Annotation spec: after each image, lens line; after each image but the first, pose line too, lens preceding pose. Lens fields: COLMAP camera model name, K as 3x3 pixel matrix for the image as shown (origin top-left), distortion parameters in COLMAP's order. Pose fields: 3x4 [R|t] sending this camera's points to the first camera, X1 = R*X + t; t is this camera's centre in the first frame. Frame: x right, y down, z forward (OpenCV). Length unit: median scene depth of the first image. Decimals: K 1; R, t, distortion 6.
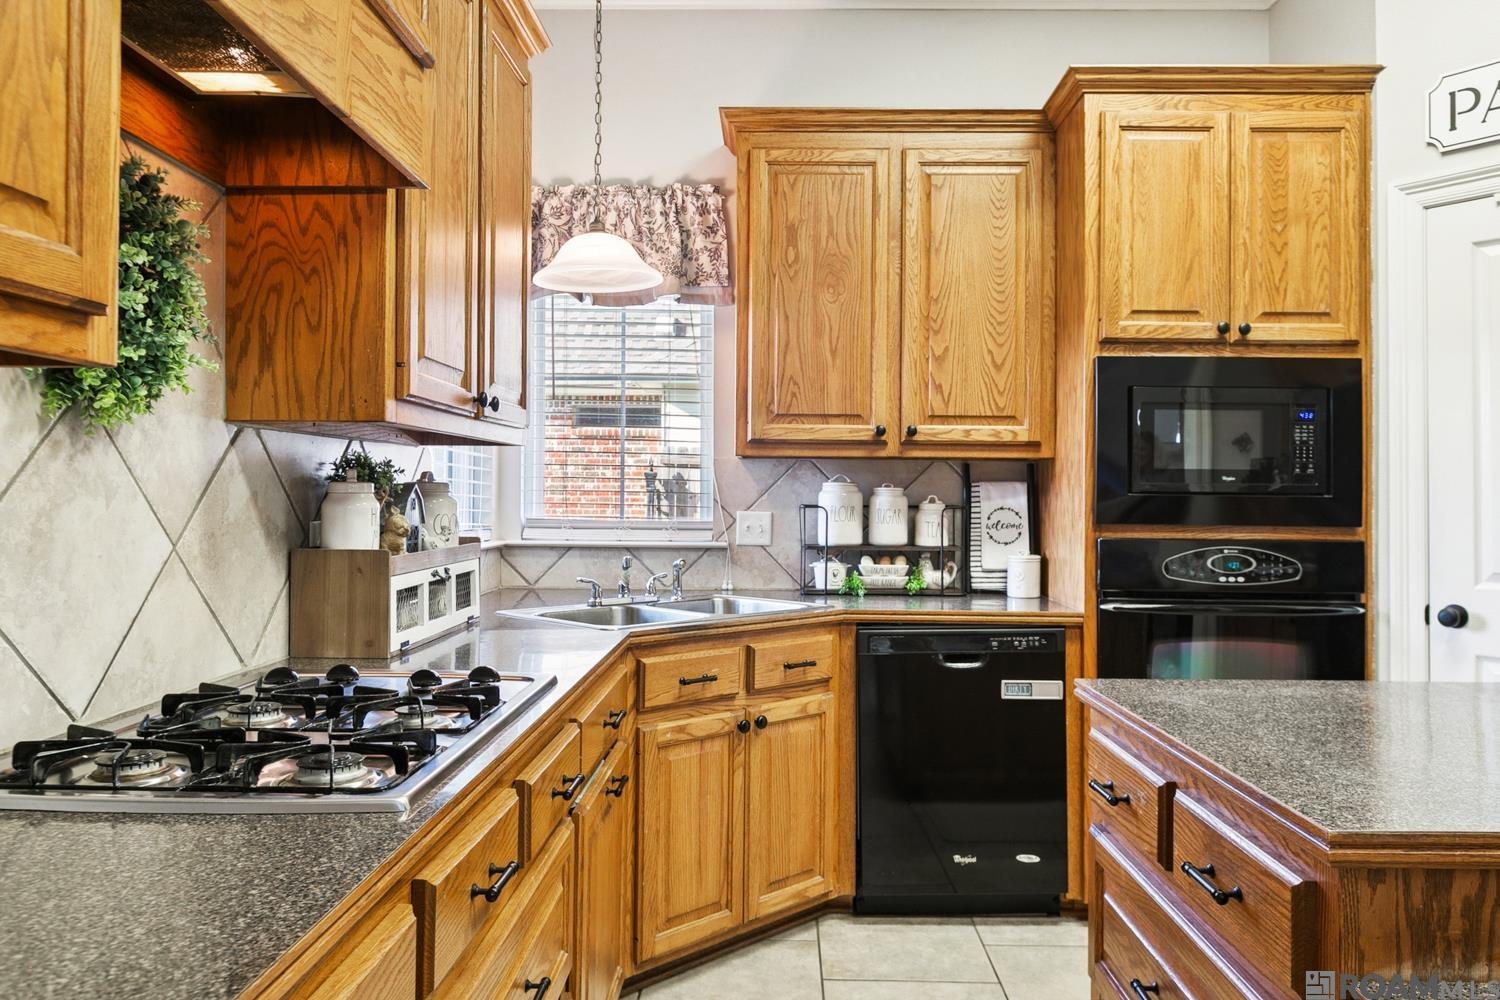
lens RADIAL K [[1047.9, 0, 768.8], [0, 1047.9, 477.9], [0, 0, 1]] dist [-0.000398, -0.001484]
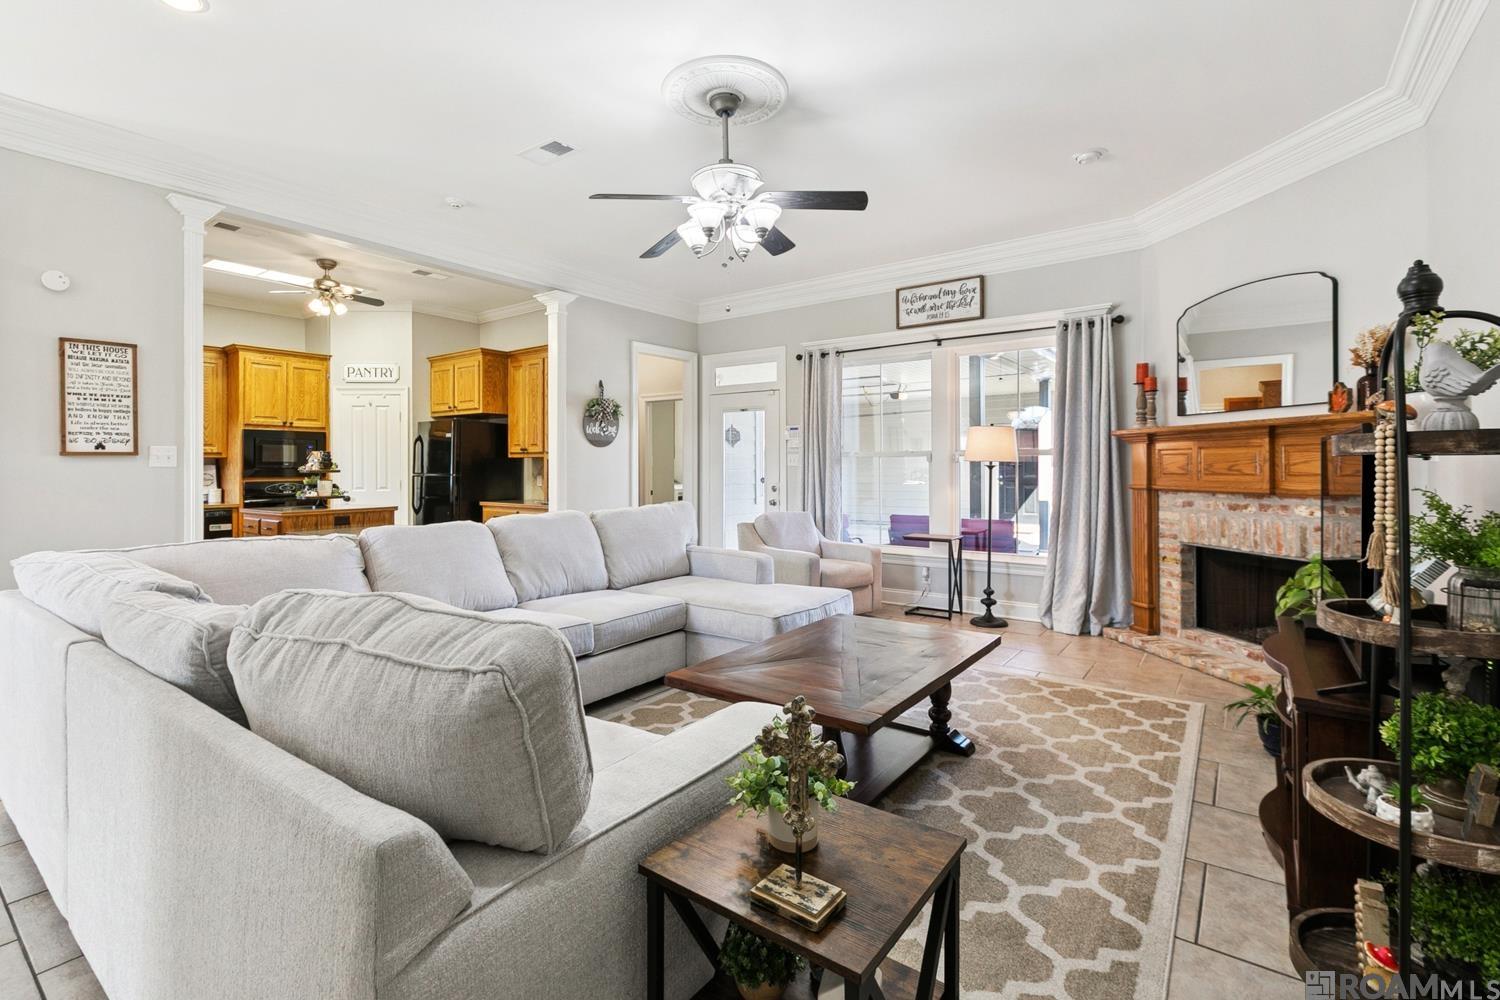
lens RADIAL K [[676.9, 0, 744.1], [0, 676.9, 461.1], [0, 0, 1]] dist [0.000282, -0.000447]
pose [[0.585132, -0.004465, 0.810926, -0.531039], [-0.006497, 0.999927, 0.010194, -0.043824], [-0.810912, -0.011233, 0.585060, -1.646135]]
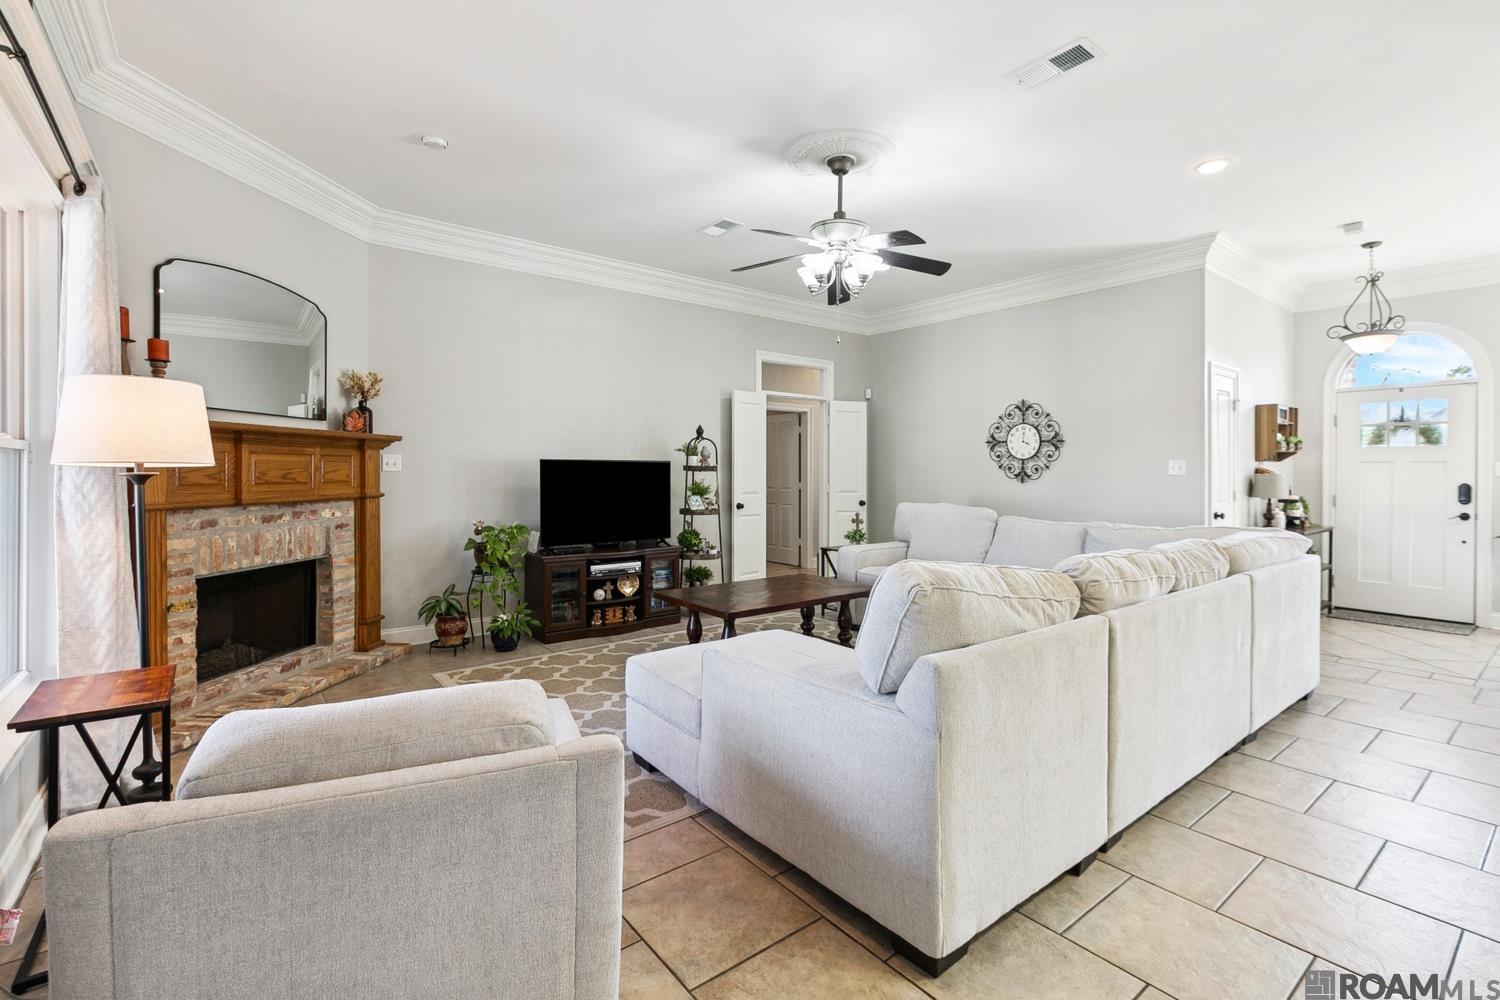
lens RADIAL K [[676.9, 0, 746.2], [0, 676.9, 479.7], [0, 0, 1]] dist [0.000282, -0.000447]
pose [[-0.782538, -0.003174, -0.622595, 1.320120], [0.000862, 0.999981, -0.006181, -0.006148], [0.622603, -0.005373, -0.782520, -0.045927]]
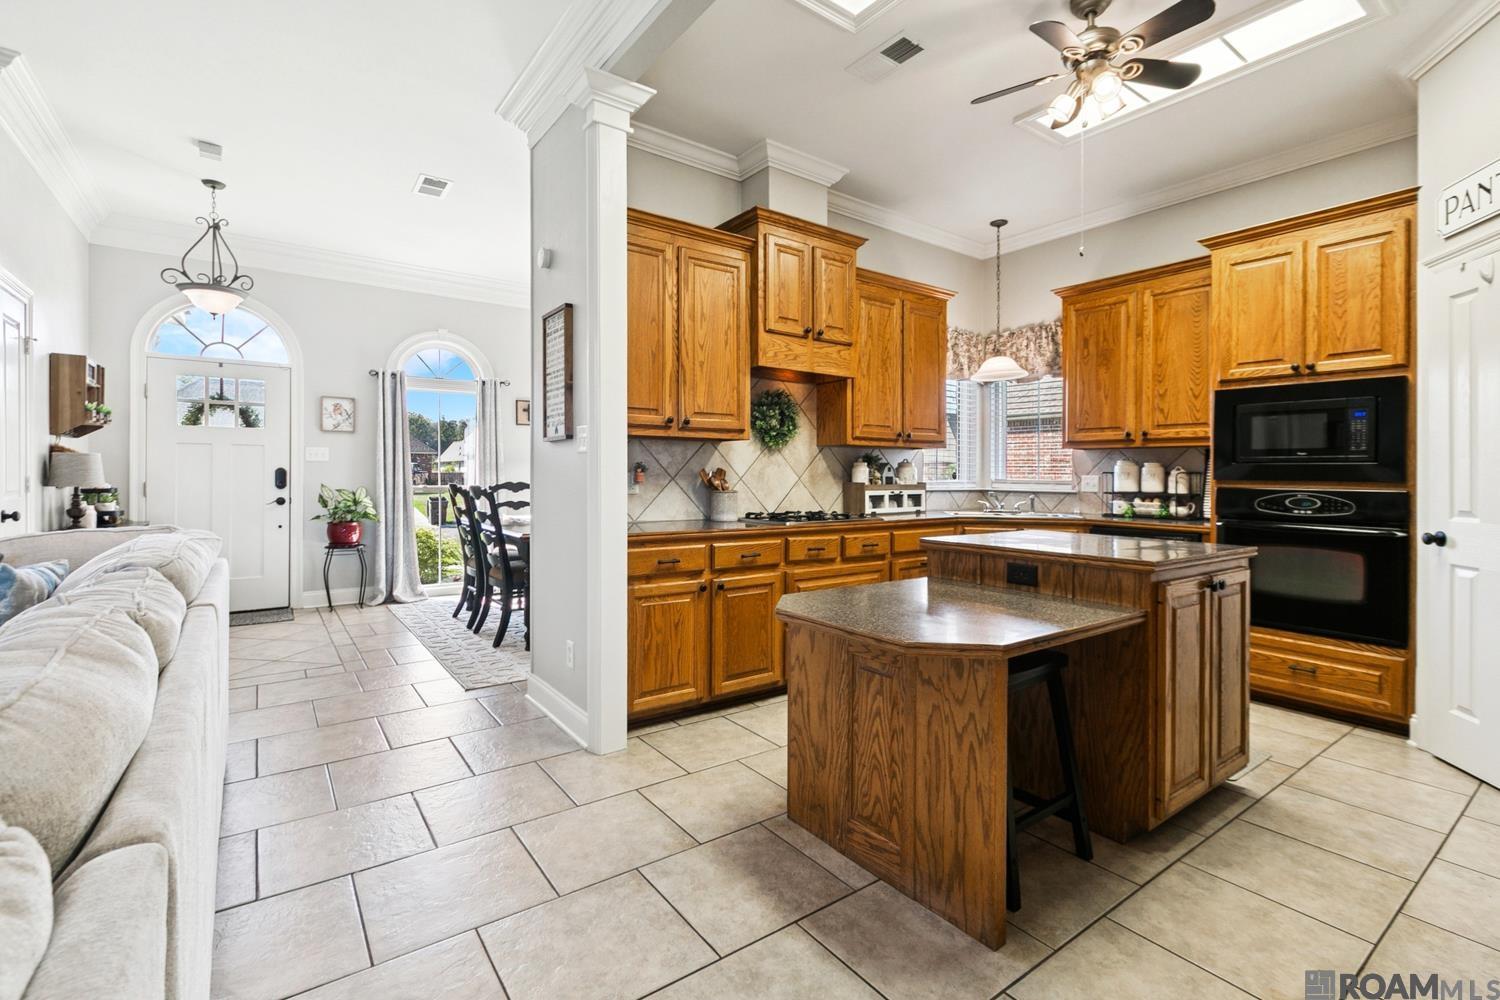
lens RADIAL K [[676.9, 0, 743.2], [0, 676.9, 474.0], [0, 0, 1]] dist [0.000282, -0.000447]
pose [[0.596239, -0.002693, -0.802803, 0.785310], [0.009917, 0.999943, 0.004011, 0.020554], [0.802746, -0.010354, 0.596231, -0.406021]]
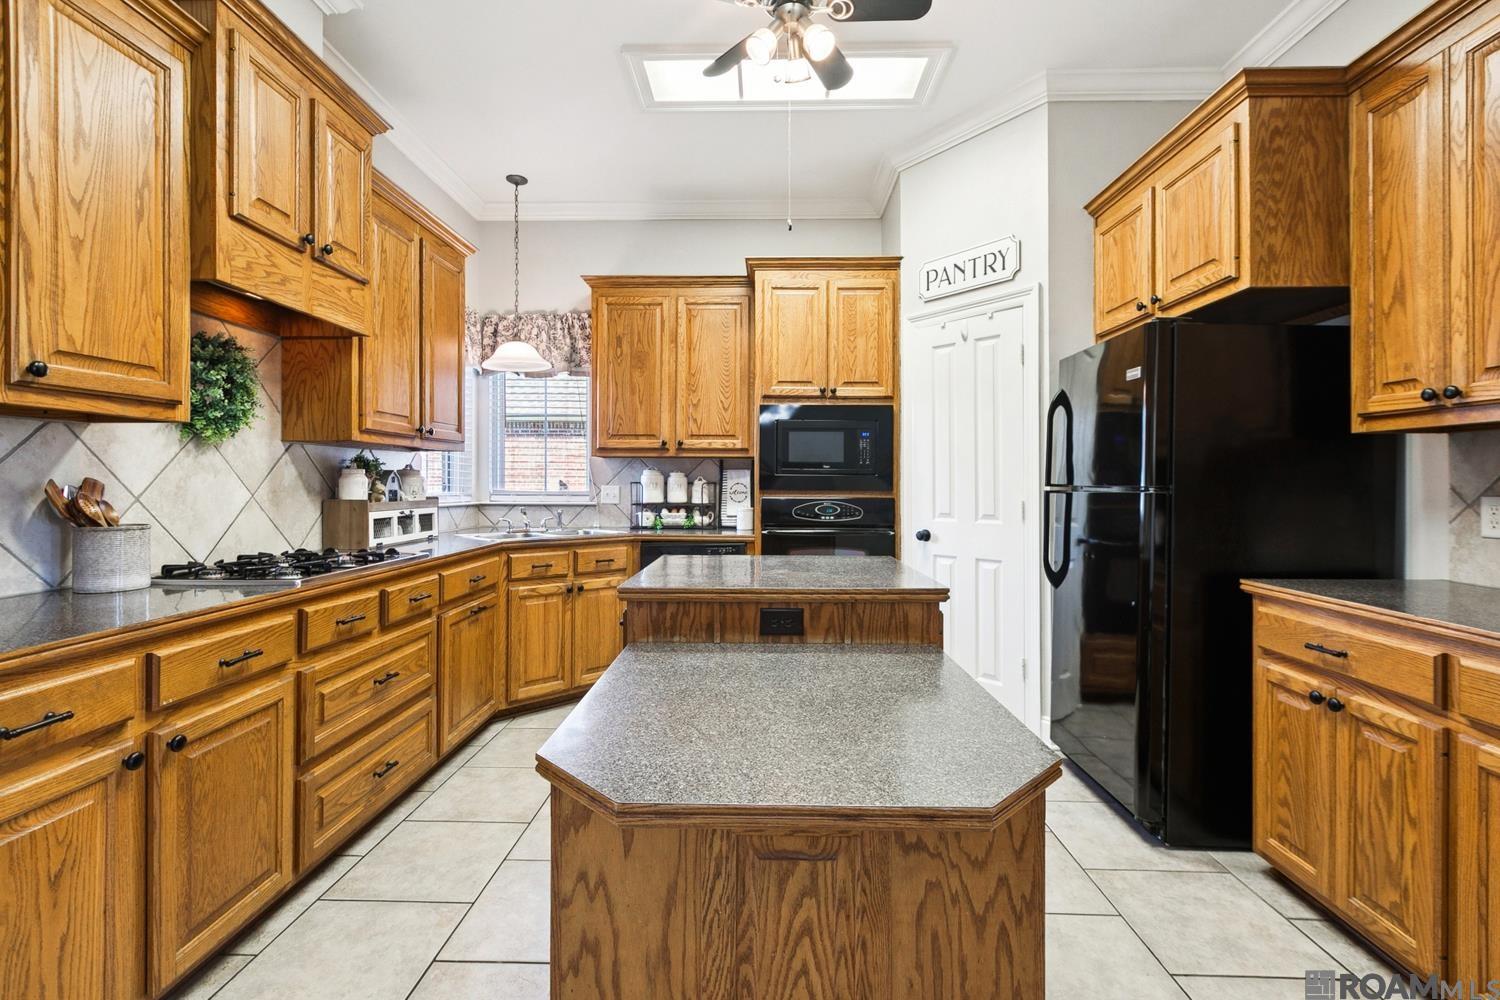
lens RADIAL K [[676.9, 0, 752.8], [0, 676.9, 477.6], [0, 0, 1]] dist [0.000282, -0.000447]
pose [[0.999939, -0.004155, -0.010195, 0.313234], [0.004233, 0.999962, 0.007668, 0.010887], [0.010163, -0.007711, 0.999919, -0.273018]]
